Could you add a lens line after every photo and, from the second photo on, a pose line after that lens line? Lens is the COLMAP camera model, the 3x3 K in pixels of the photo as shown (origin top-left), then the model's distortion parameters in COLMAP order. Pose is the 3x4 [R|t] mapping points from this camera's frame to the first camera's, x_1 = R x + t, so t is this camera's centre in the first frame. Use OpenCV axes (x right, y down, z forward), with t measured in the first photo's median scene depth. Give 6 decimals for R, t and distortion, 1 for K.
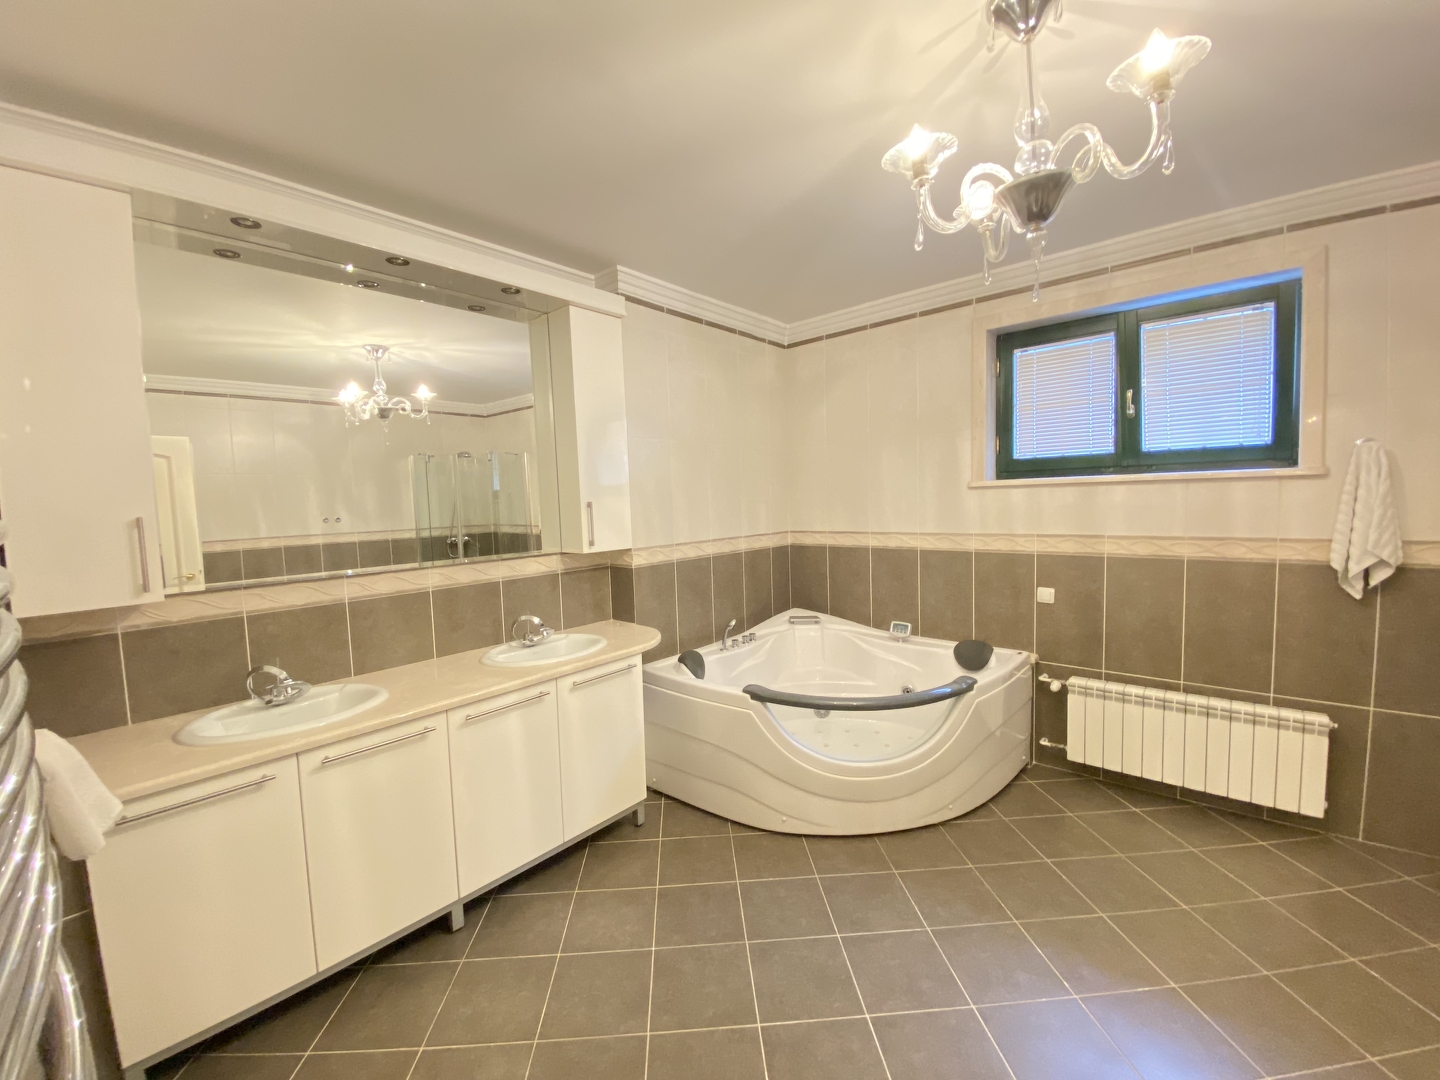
lens RADIAL K [[589.6, 0, 716.7], [0, 589.6, 538.2], [0, 0, 1]] dist [-0.002445, -0.001051]
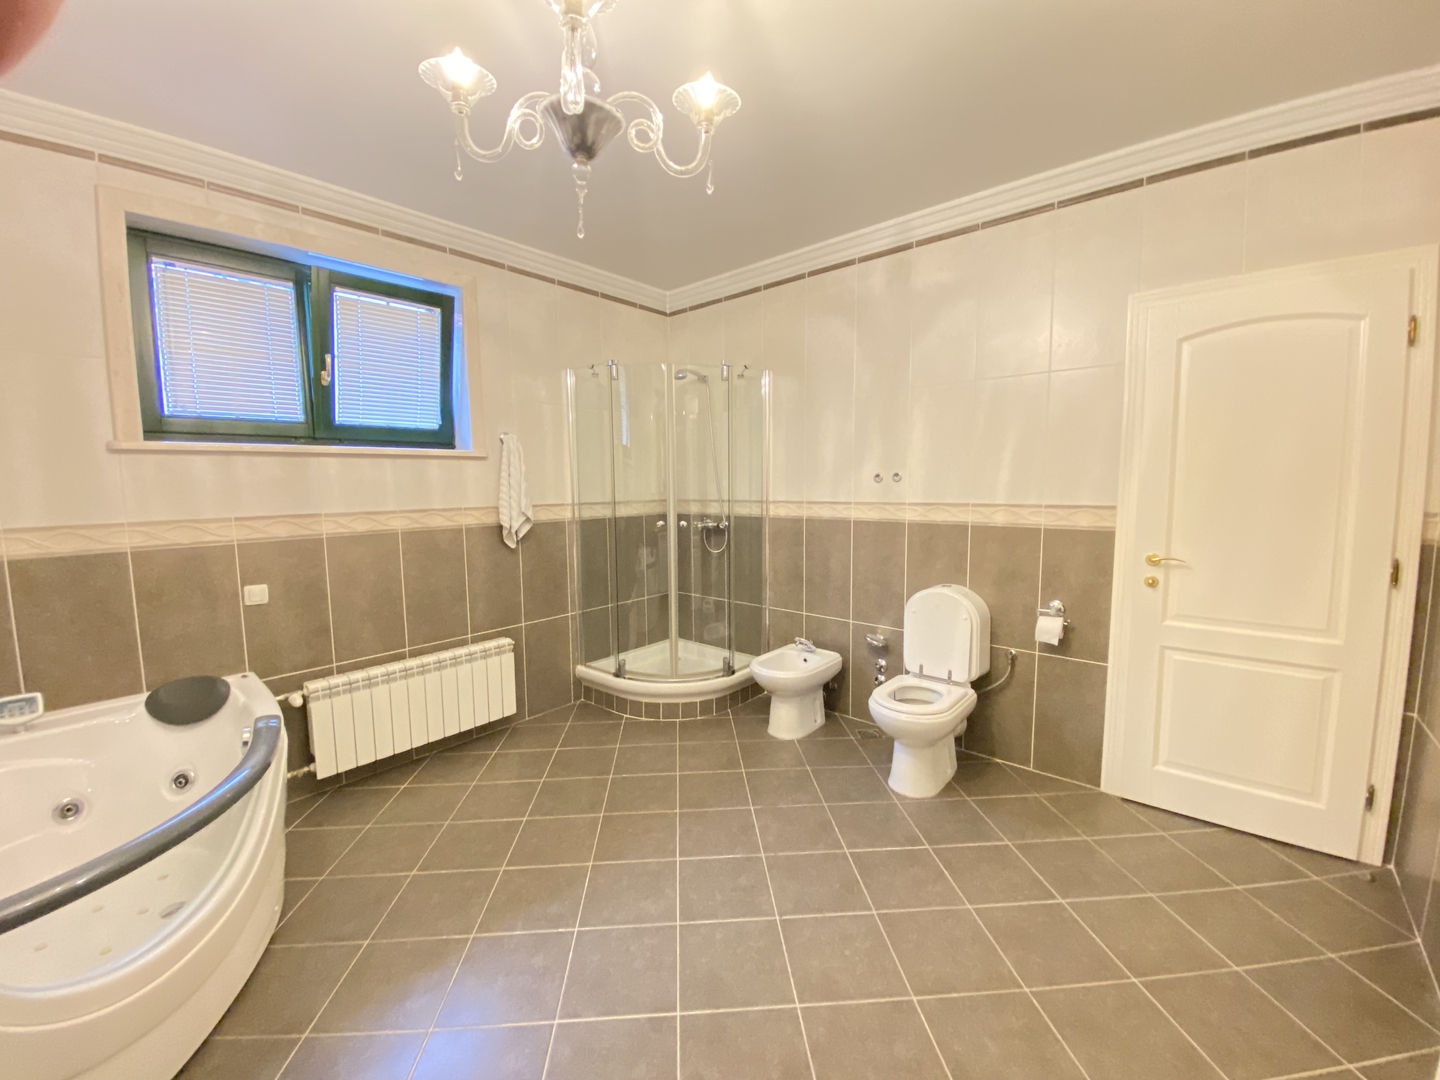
lens RADIAL K [[589.6, 0, 716.4], [0, 589.6, 538.4], [0, 0, 1]] dist [-0.002445, -0.001051]
pose [[-0.004506, -0.066802, 0.997756, -0.232991], [0.085081, 0.994123, 0.066943, 0.023622], [-0.996364, 0.085192, 0.001204, 0.408231]]
